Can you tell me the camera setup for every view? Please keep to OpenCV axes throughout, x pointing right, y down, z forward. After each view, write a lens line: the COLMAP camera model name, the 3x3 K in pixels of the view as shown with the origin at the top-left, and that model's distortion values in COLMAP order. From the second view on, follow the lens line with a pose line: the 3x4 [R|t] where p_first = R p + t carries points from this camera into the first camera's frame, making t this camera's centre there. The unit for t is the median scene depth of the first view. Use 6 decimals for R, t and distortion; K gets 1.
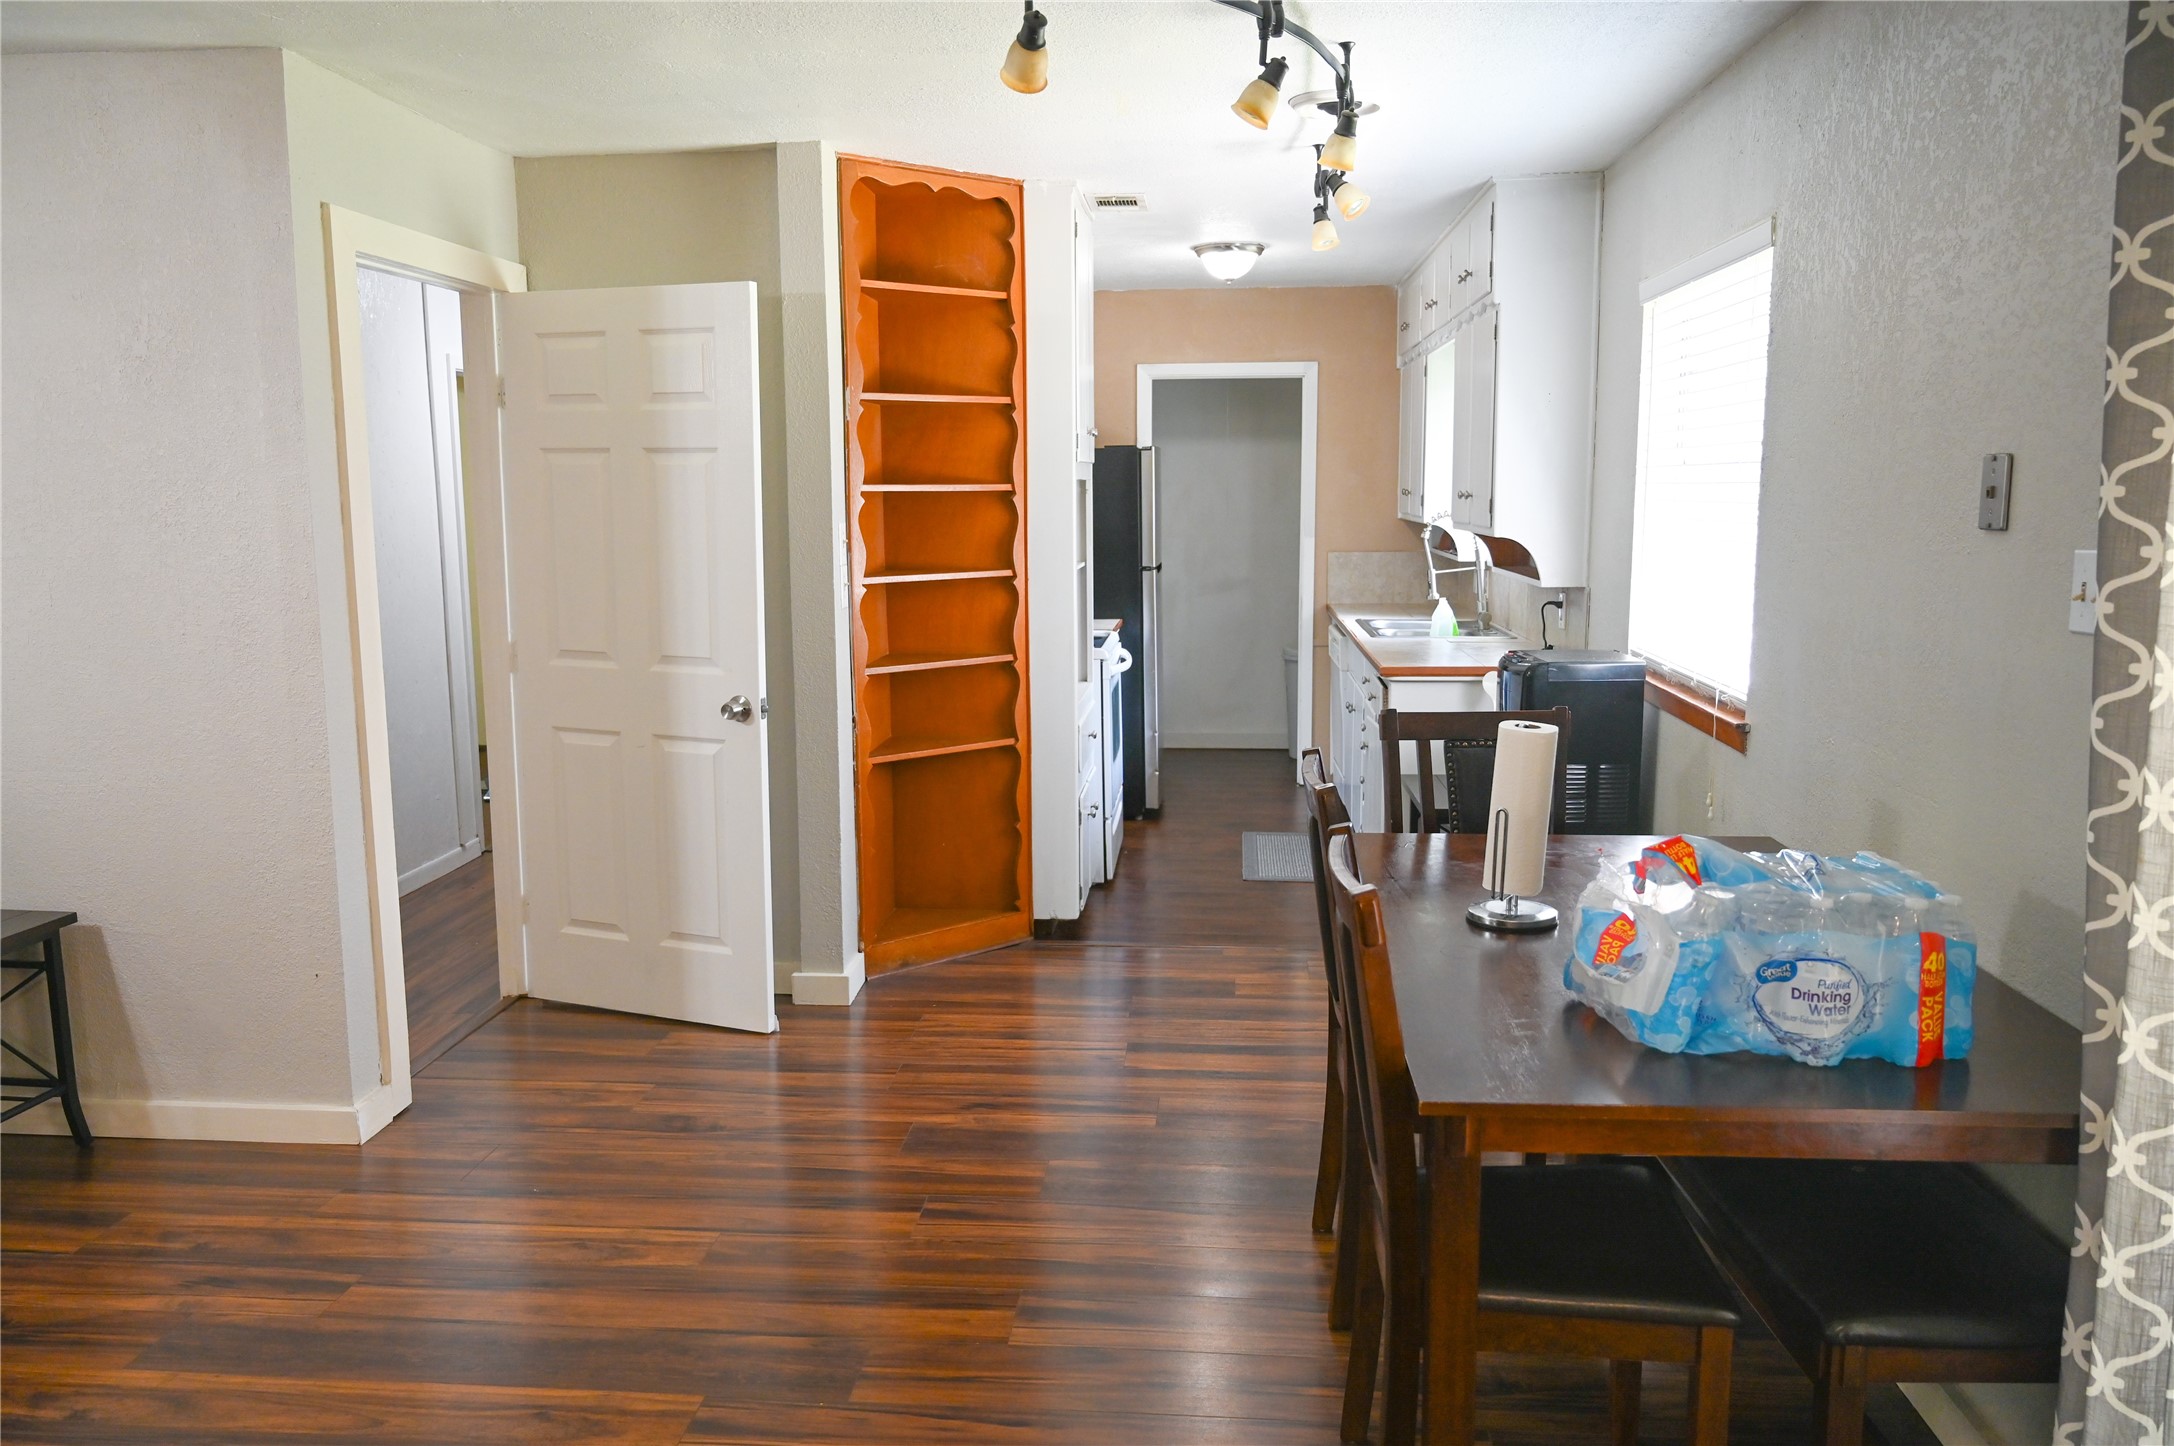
lens RADIAL K [[1578.8, 0, 1087.0], [0, 1578.8, 723.0], [0, 0, 1]] dist [-0.007014, -0.001494]
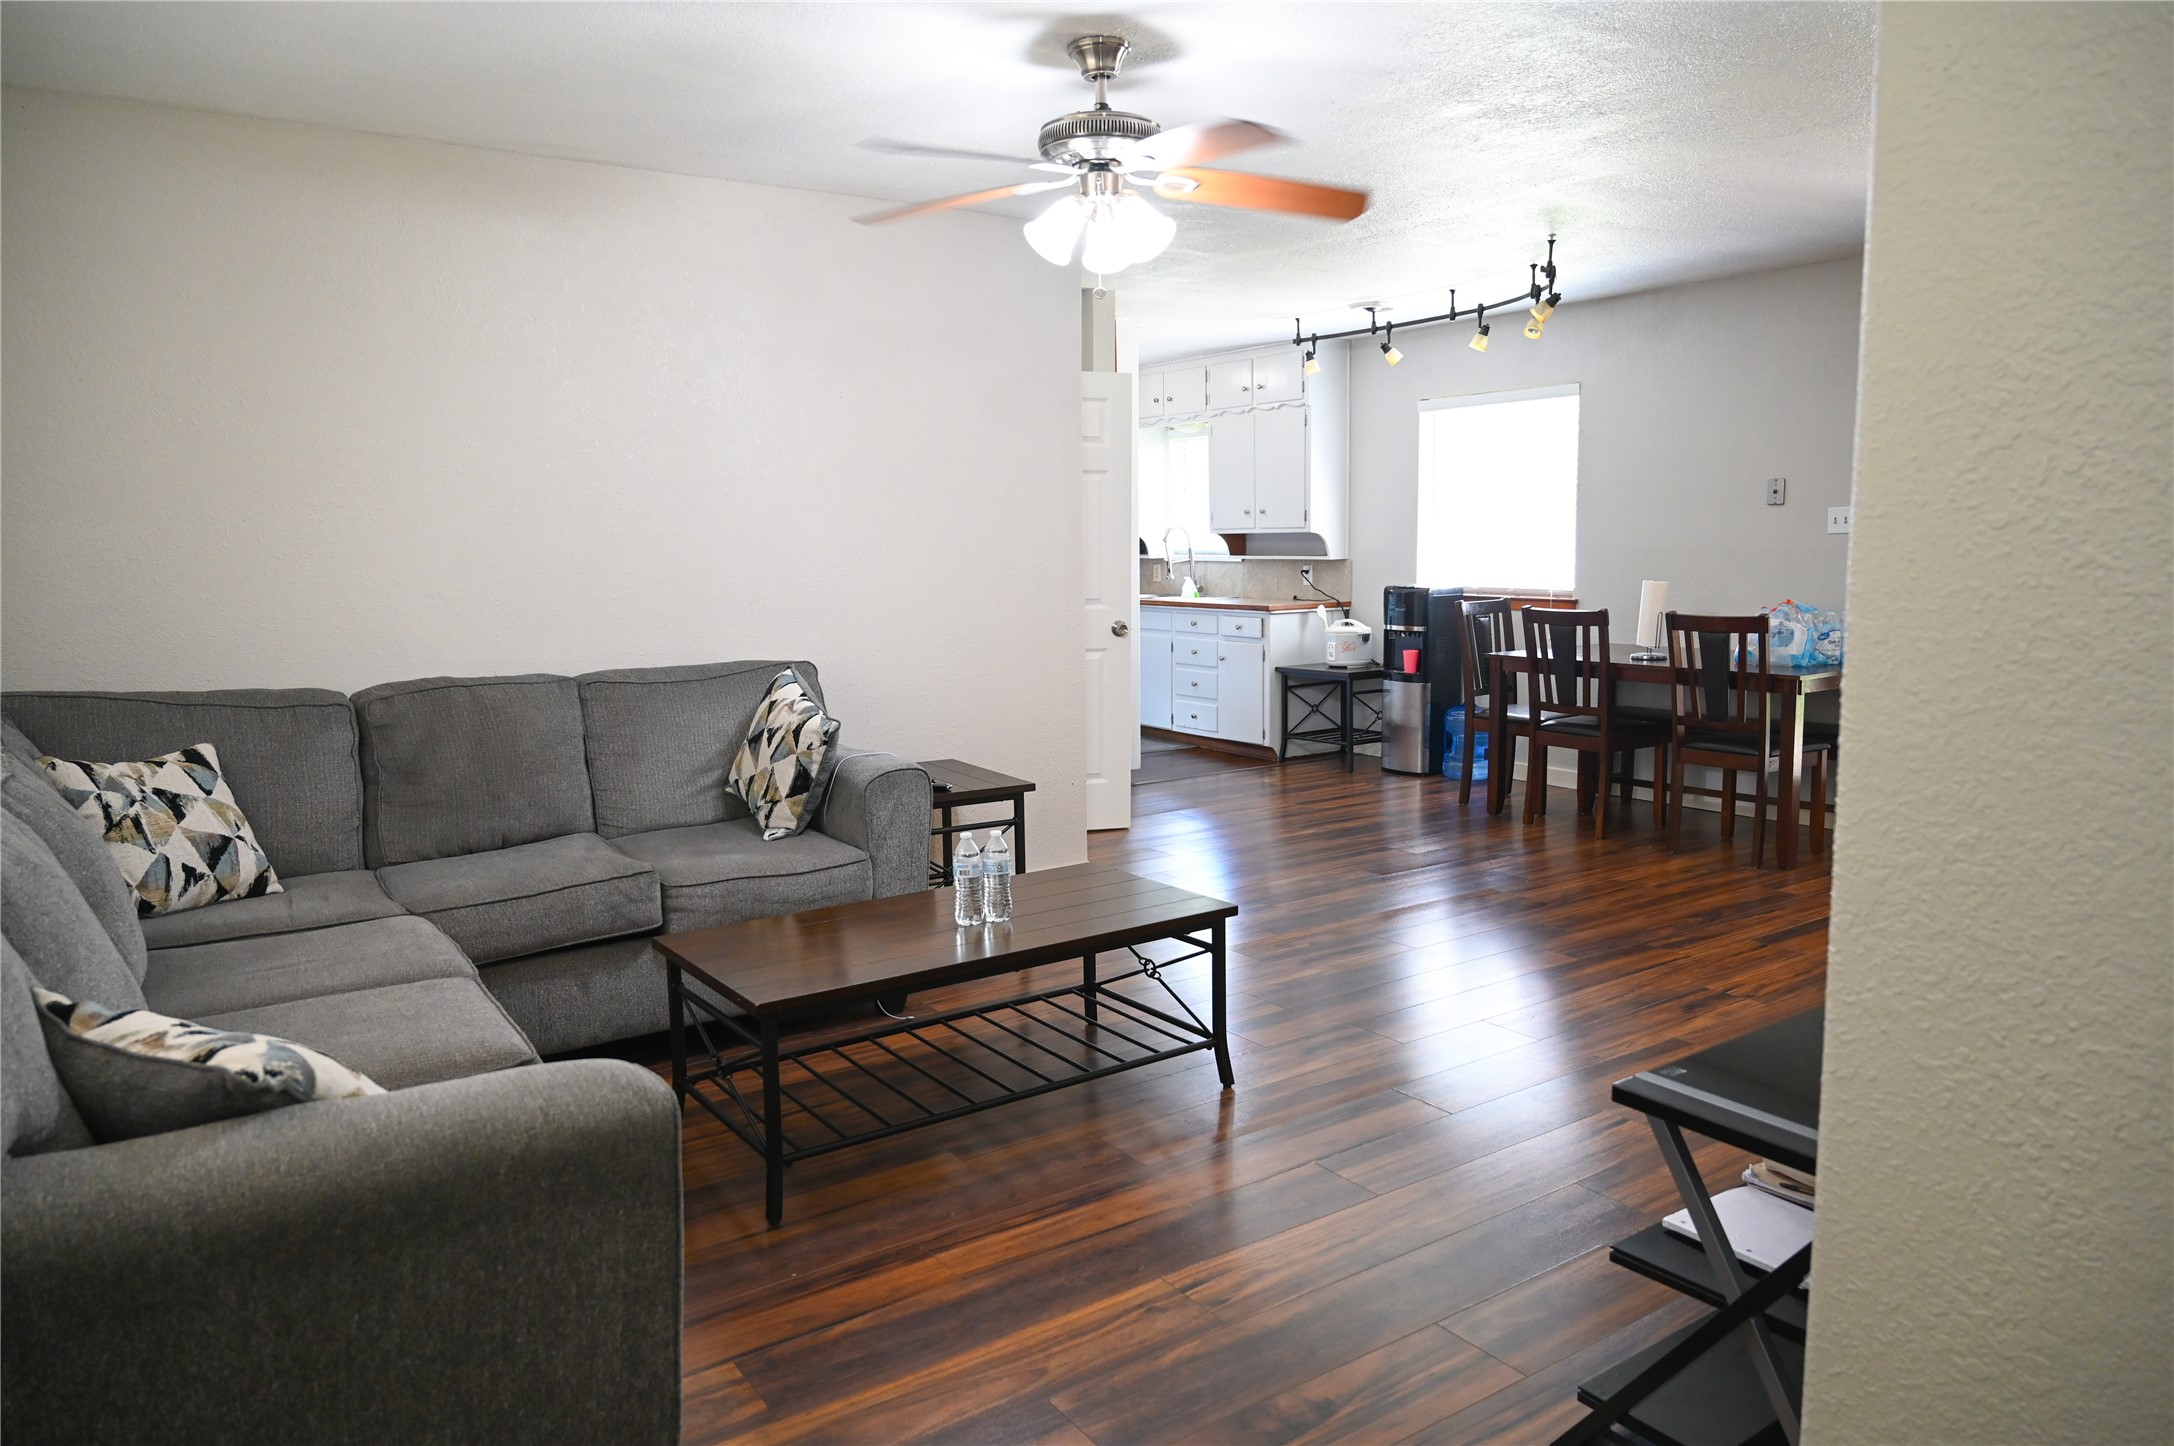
lens RADIAL K [[1448.3, 0, 1088.5], [0, 1448.3, 721.6], [0, 0, 1]] dist [-0.005215, 0.002204]
pose [[0.772084, -0.083508, 0.630010, -1.385254], [0.101726, 0.994786, 0.007192, 0.084642], [-0.627326, 0.058535, 0.776553, -0.176418]]
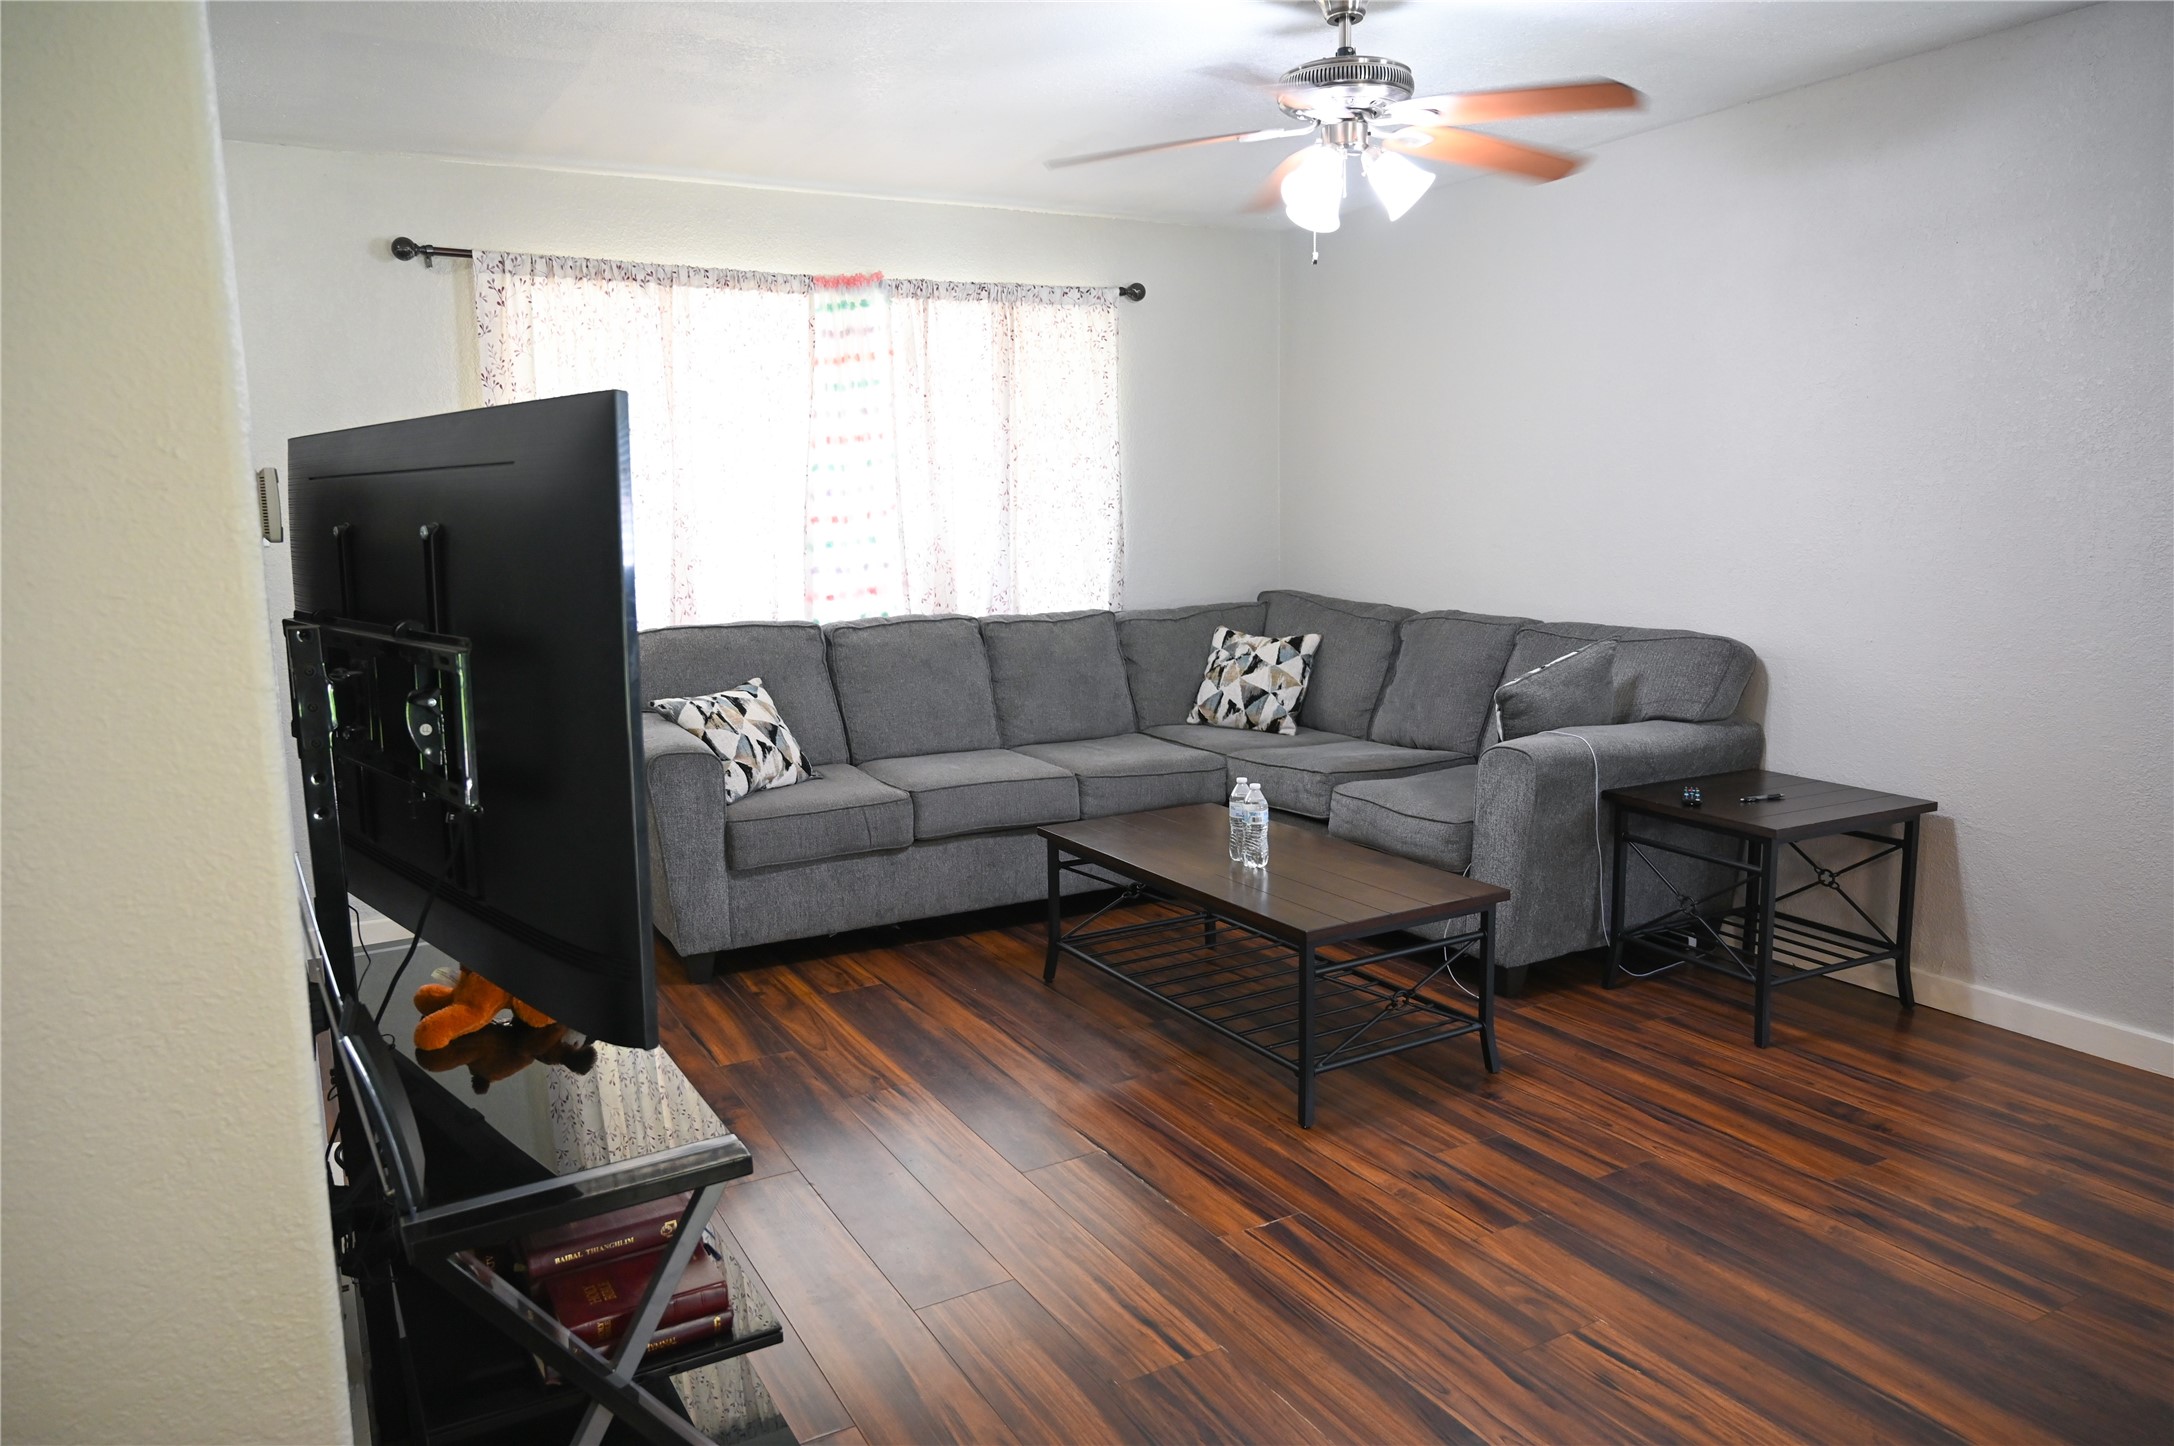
lens RADIAL K [[1446.2, 0, 1087.0], [0, 1446.2, 723.0], [0, 0, 1]] dist [-0.005566, 0.000518]
pose [[0.562550, 0.122000, -0.817712, -0.143132], [-0.109162, 0.991354, 0.072809, 0.053905], [0.819525, 0.048304, 0.571004, -0.088106]]
